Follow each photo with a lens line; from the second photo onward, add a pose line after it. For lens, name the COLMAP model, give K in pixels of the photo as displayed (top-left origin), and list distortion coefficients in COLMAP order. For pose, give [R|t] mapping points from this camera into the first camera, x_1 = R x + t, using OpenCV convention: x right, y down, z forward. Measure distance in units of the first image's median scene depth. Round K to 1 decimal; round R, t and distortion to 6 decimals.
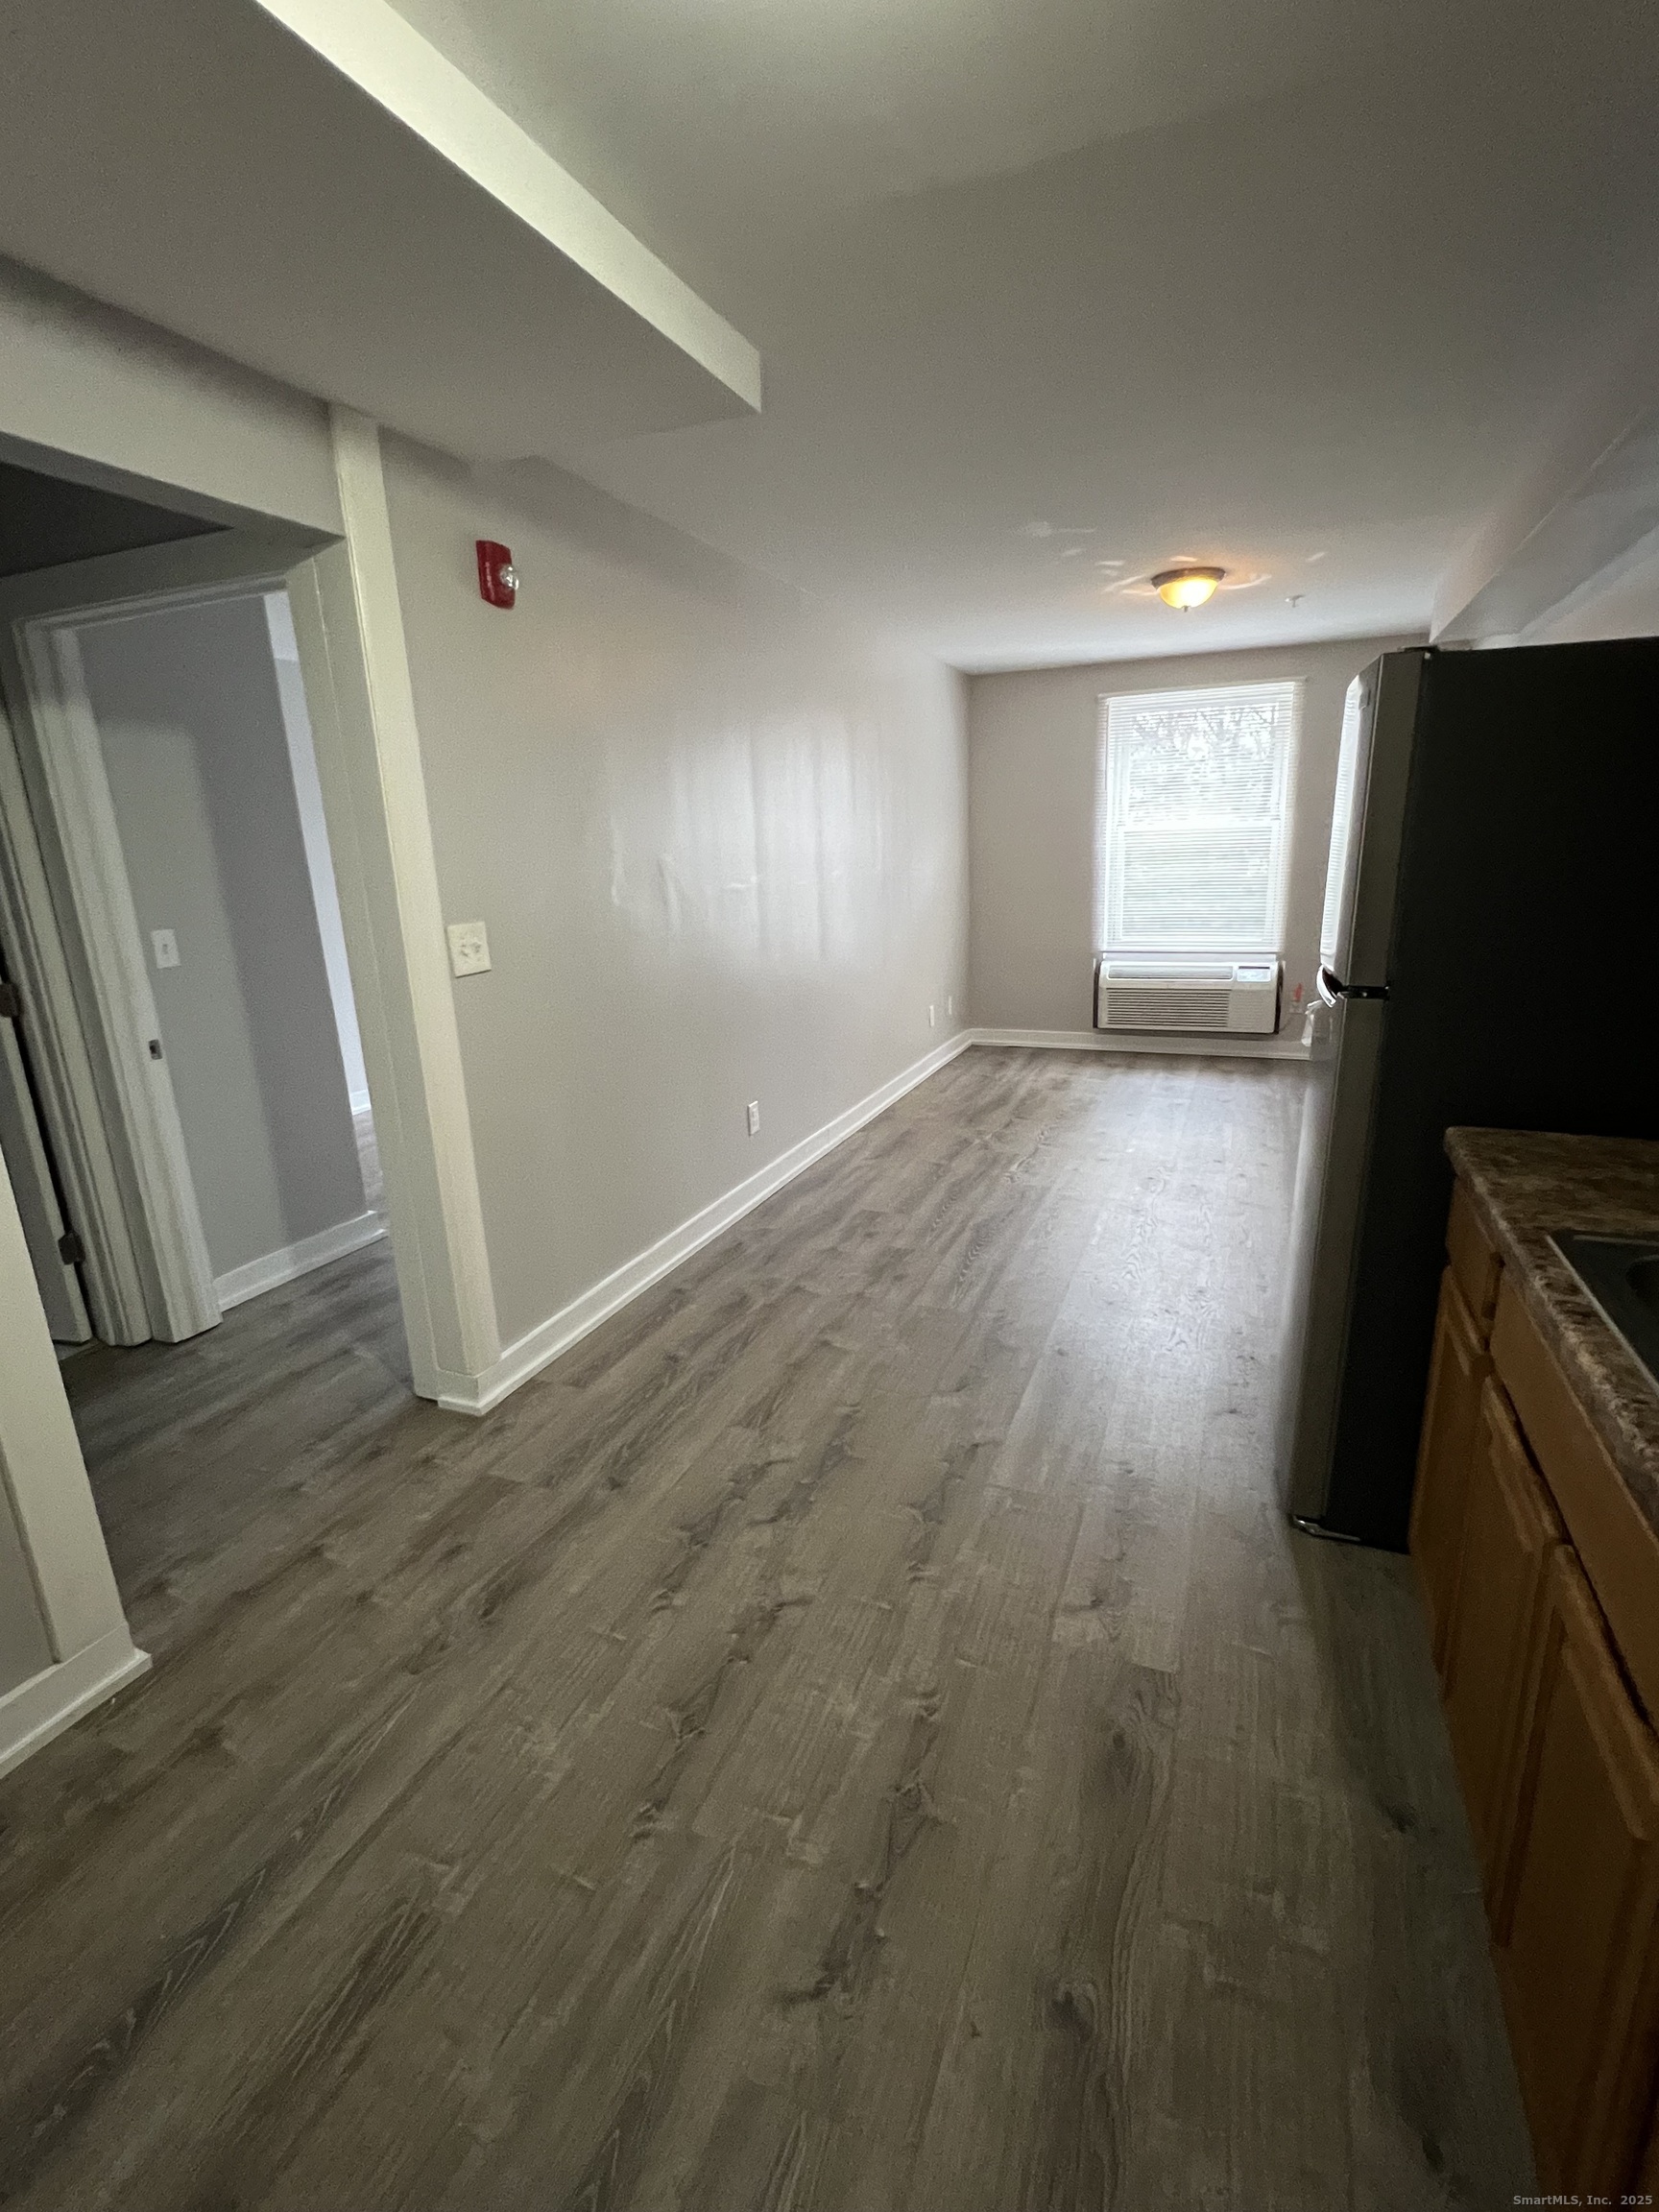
lens RADIAL K [[1015.3, 0, 833.4], [0, 1015.3, 1109.5], [0, 0, 1]] dist [-0.004932, 0.001070]
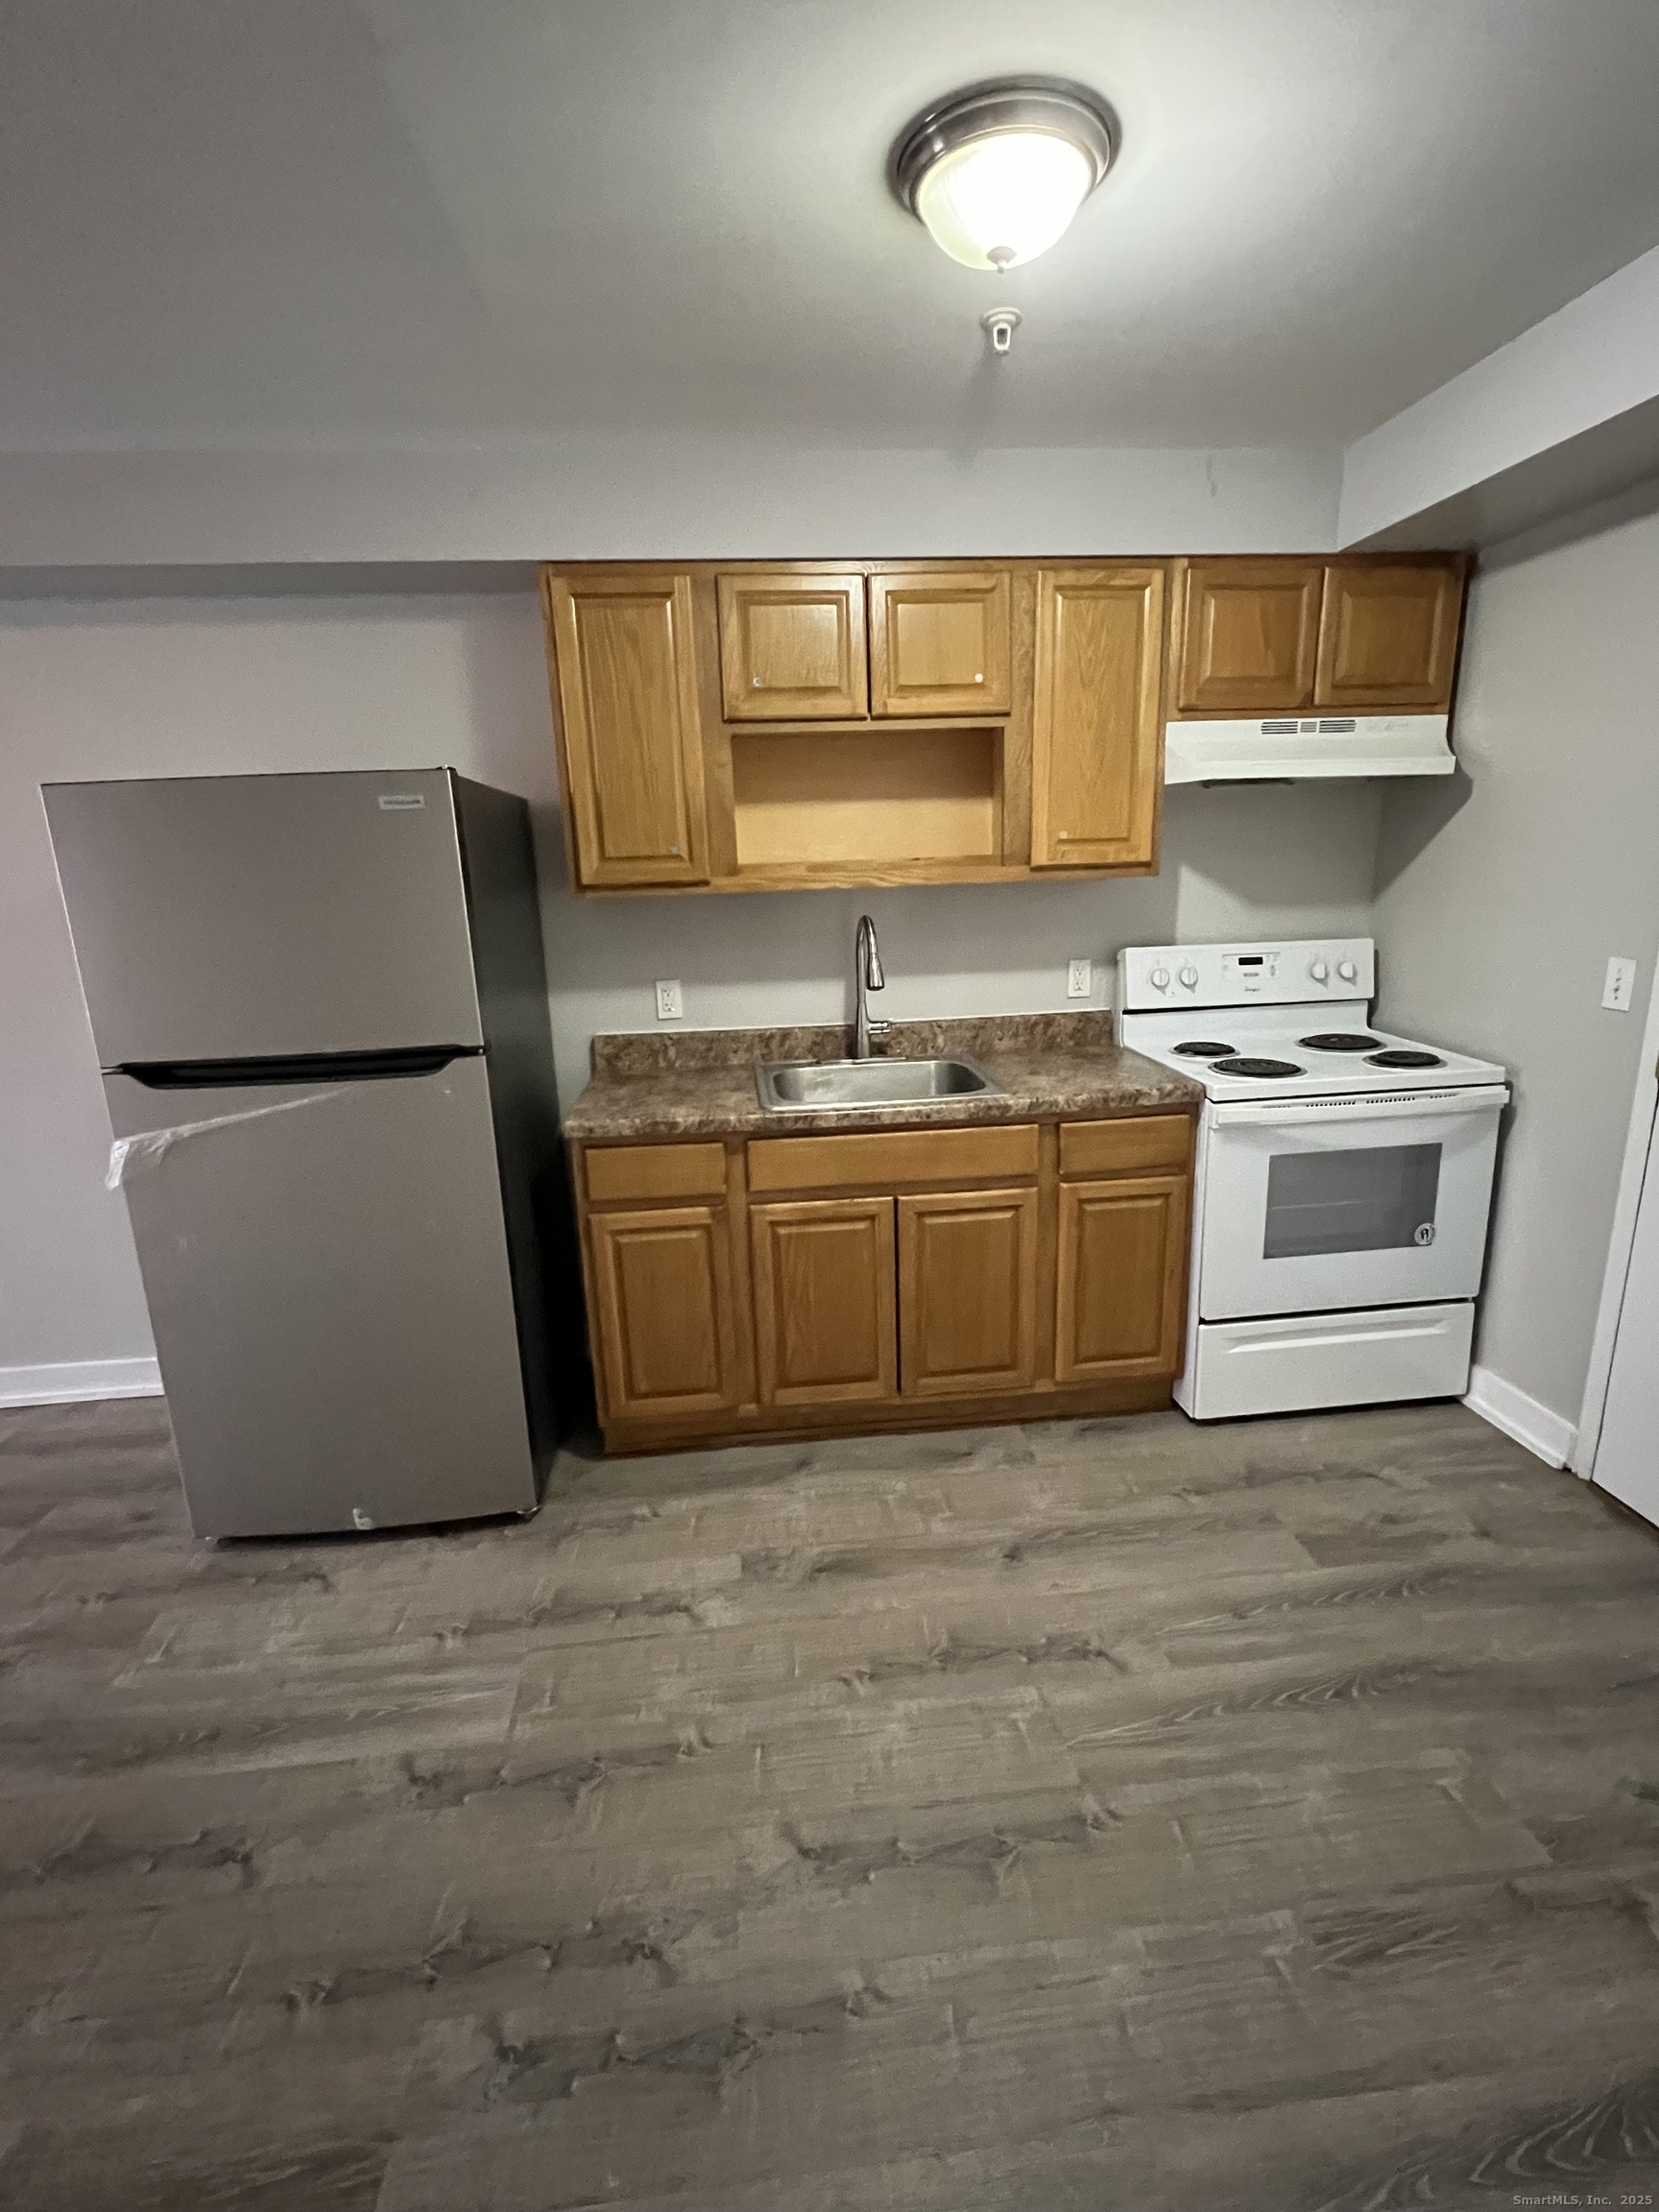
lens RADIAL K [[1015.3, 0, 833.9], [0, 1015.3, 1108.9], [0, 0, 1]] dist [-0.004932, 0.001070]
pose [[-0.471334, -0.165320, 0.866322, -0.400954], [0.274741, 0.905876, 0.322344, -0.180966], [-0.838070, 0.389946, -0.381550, 0.641131]]
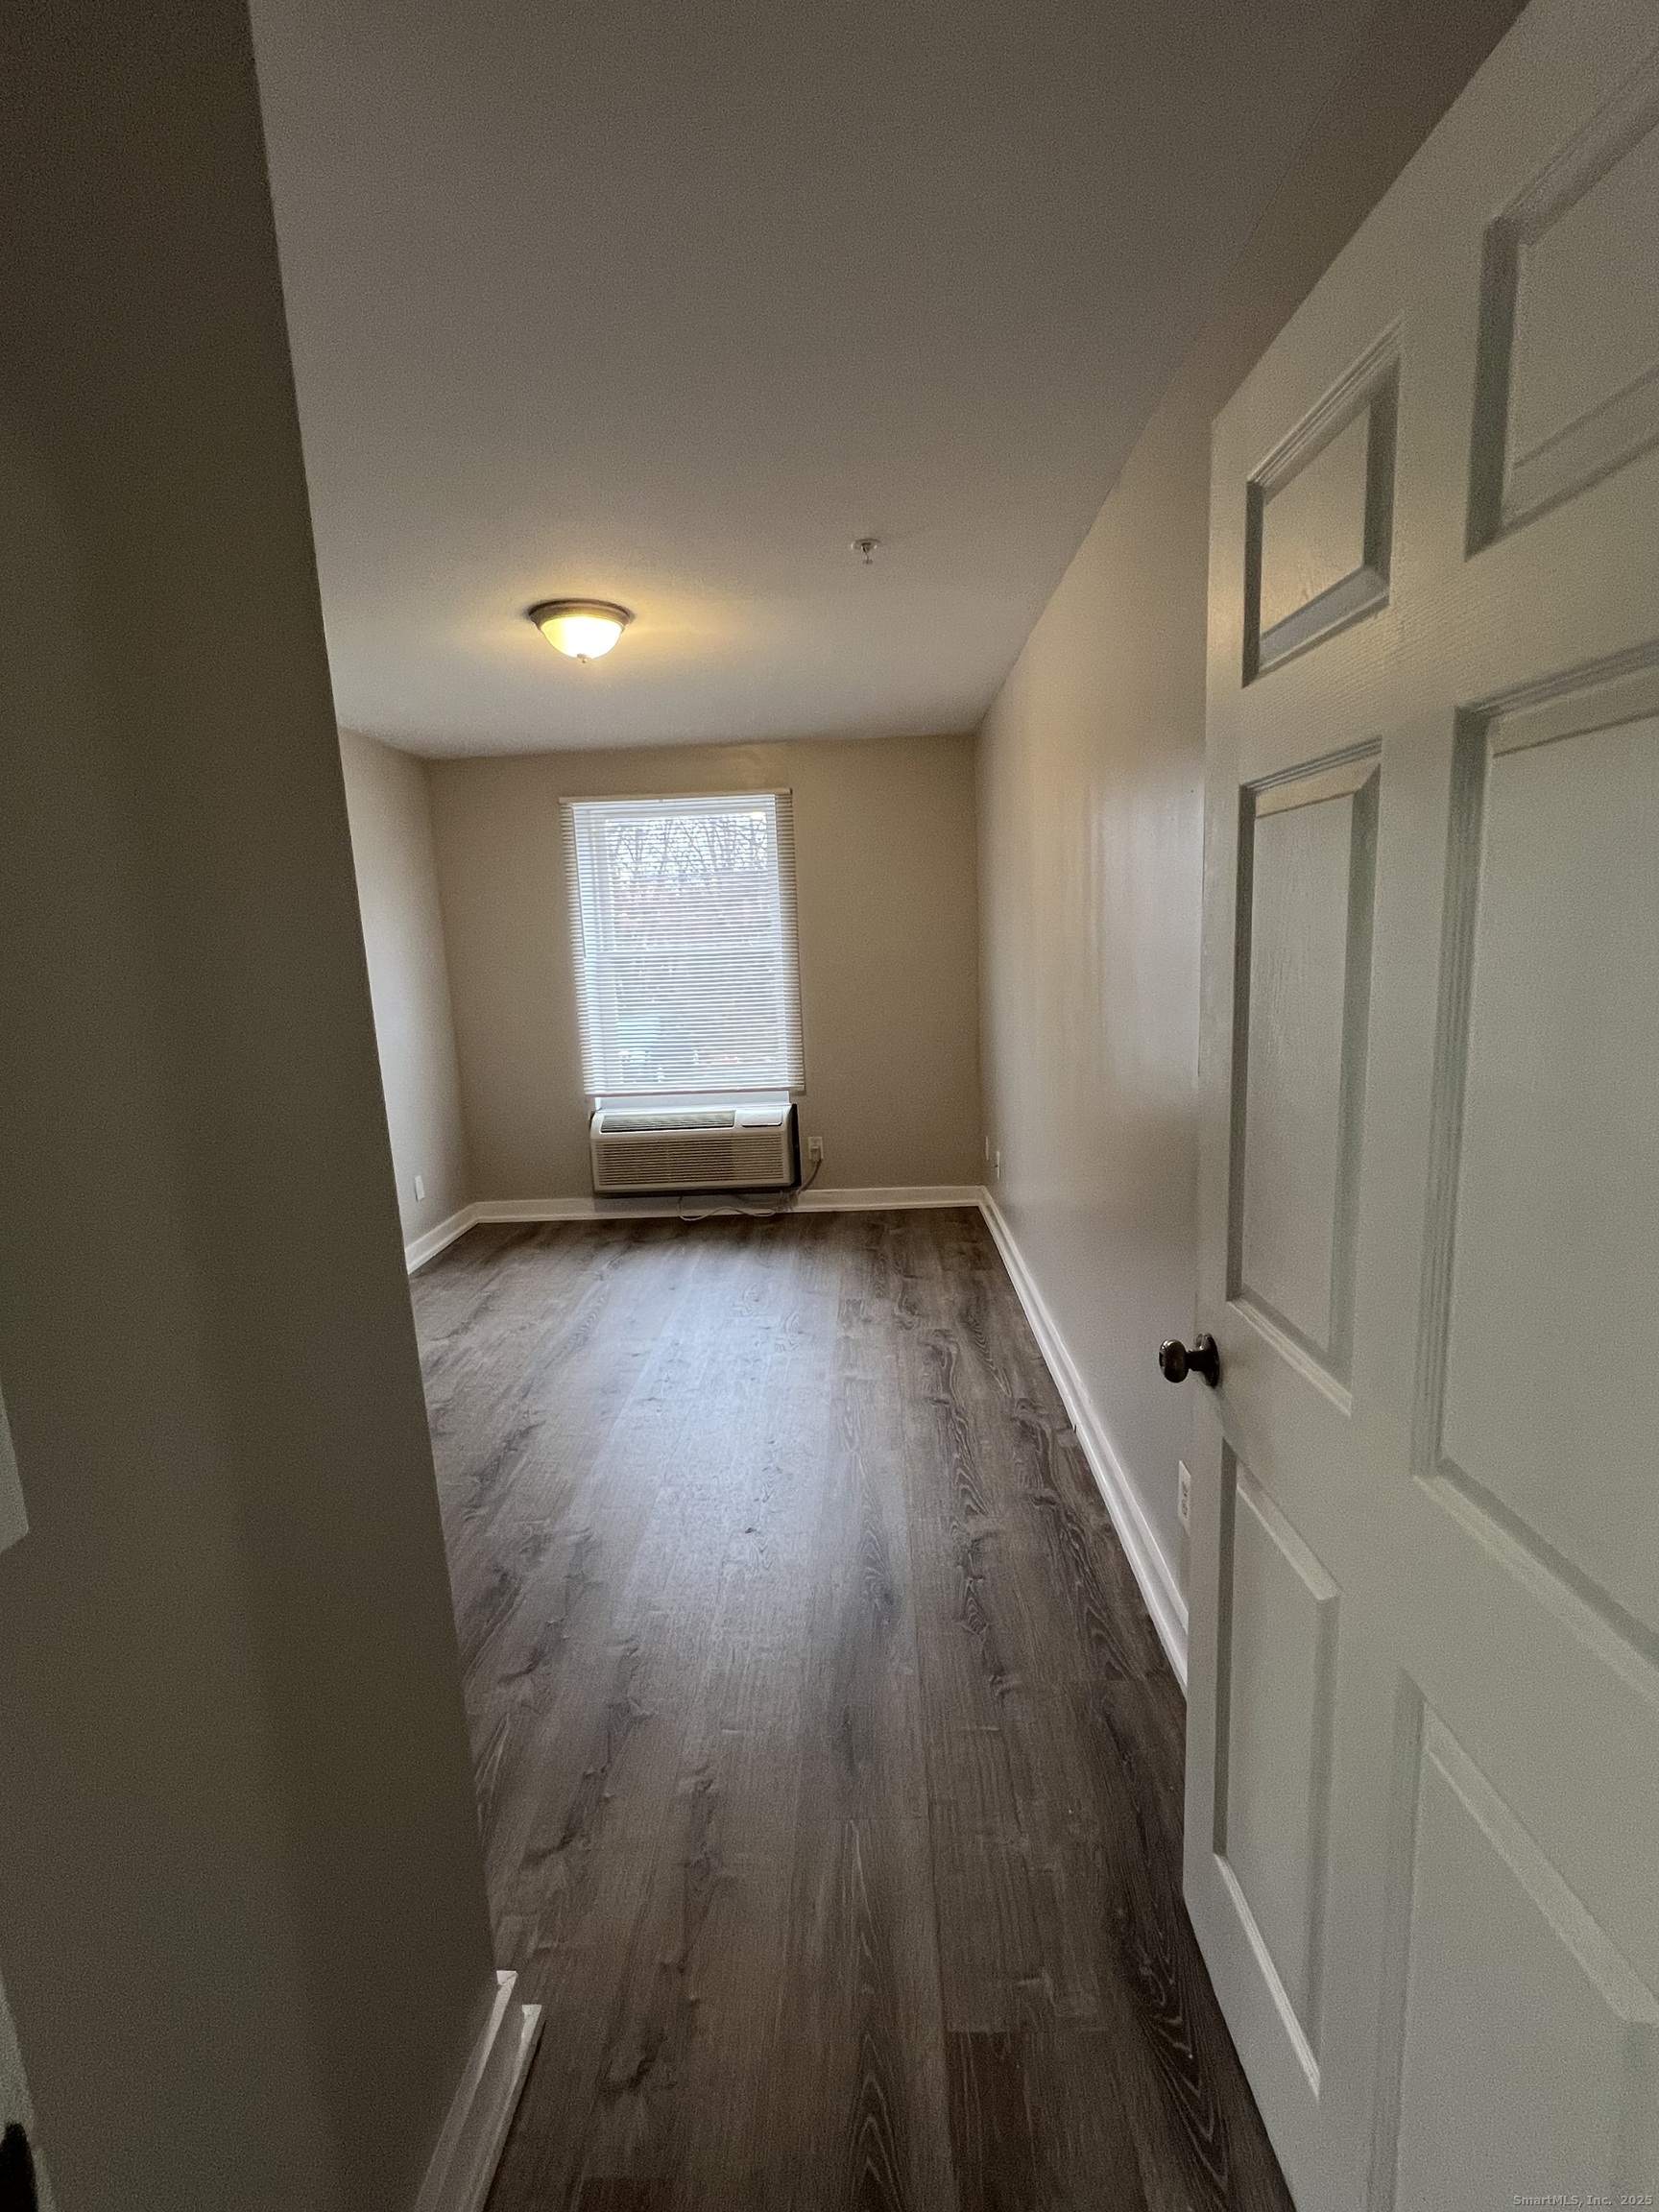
lens RADIAL K [[1015.3, 0, 844.8], [0, 1015.3, 1128.8], [0, 0, 1]] dist [-0.004932, 0.001070]
pose [[0.919670, -0.078964, 0.384670, 0.279320], [0.106812, 0.992943, -0.051537, -0.140950], [-0.377886, 0.088484, 0.921614, 0.386558]]
